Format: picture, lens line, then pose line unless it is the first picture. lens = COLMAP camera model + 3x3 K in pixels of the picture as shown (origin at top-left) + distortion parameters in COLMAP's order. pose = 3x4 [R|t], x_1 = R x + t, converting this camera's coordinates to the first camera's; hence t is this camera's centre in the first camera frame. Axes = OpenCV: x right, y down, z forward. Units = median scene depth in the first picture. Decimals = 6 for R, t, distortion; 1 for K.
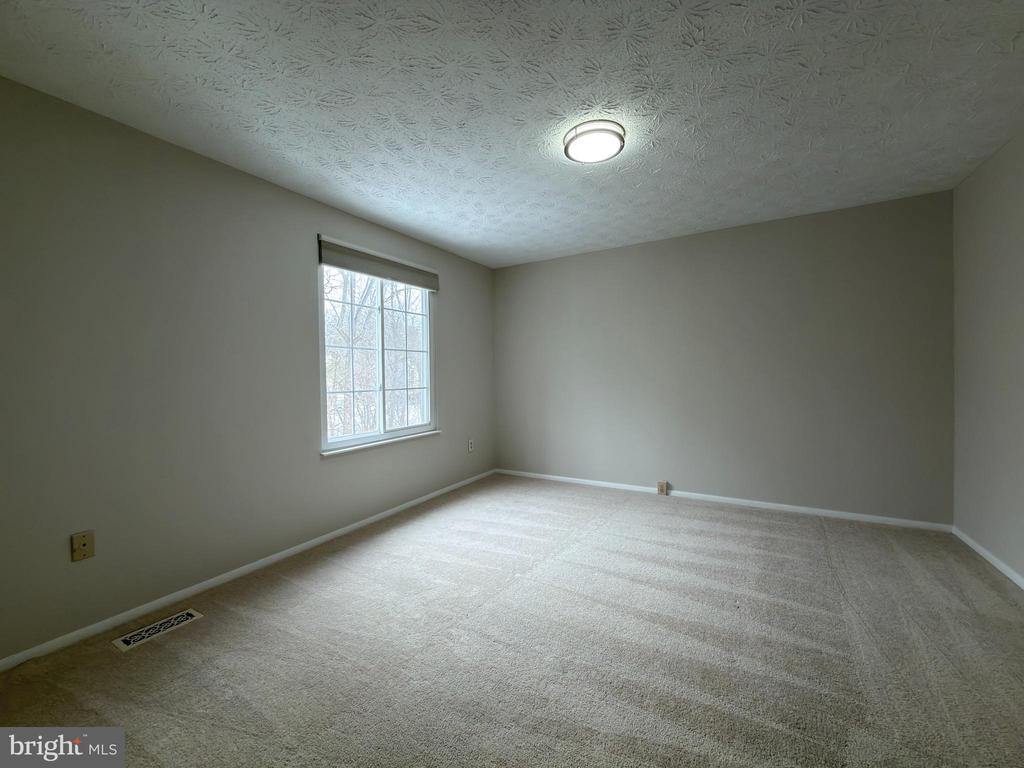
lens RADIAL K [[407.9, 0, 512.0], [0, 407.9, 384.0], [0, 0, 1]] dist [0.000151, -0.000111]
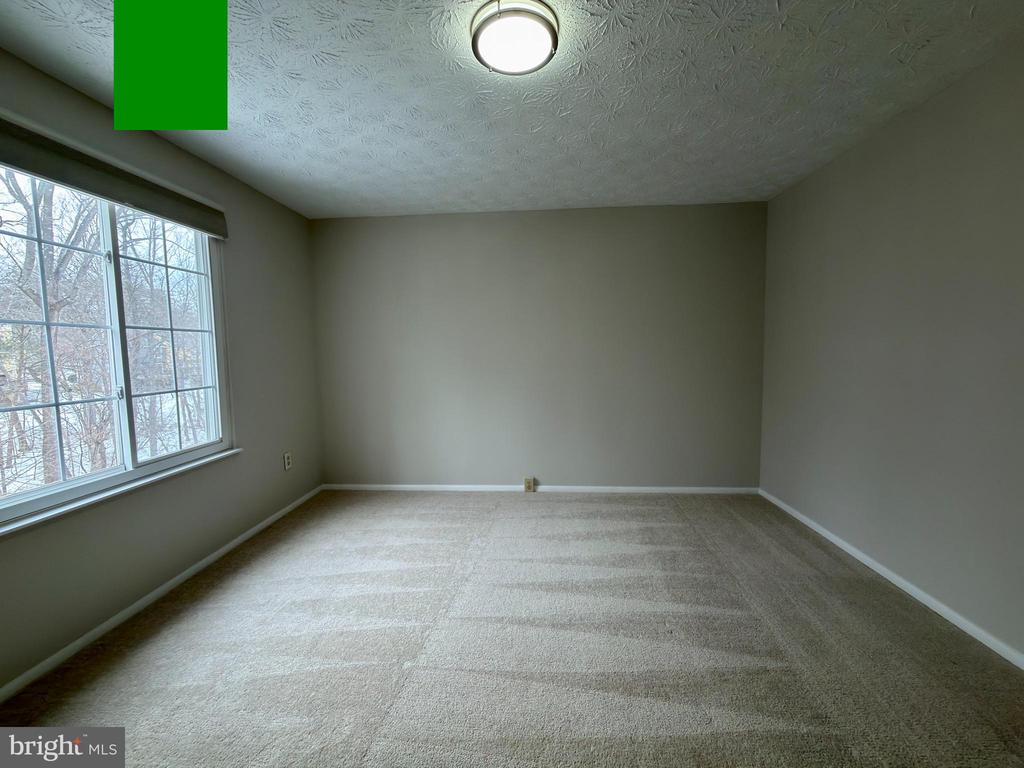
lens RADIAL K [[407.9, 0, 512.0], [0, 407.9, 384.0], [0, 0, 1]] dist [0.000151, -0.000111]
pose [[0.893359, -0.035728, 0.447921, -0.088806], [0.011146, 0.998289, 0.057399, -0.032821], [-0.449206, -0.046285, 0.892229, 0.242539]]
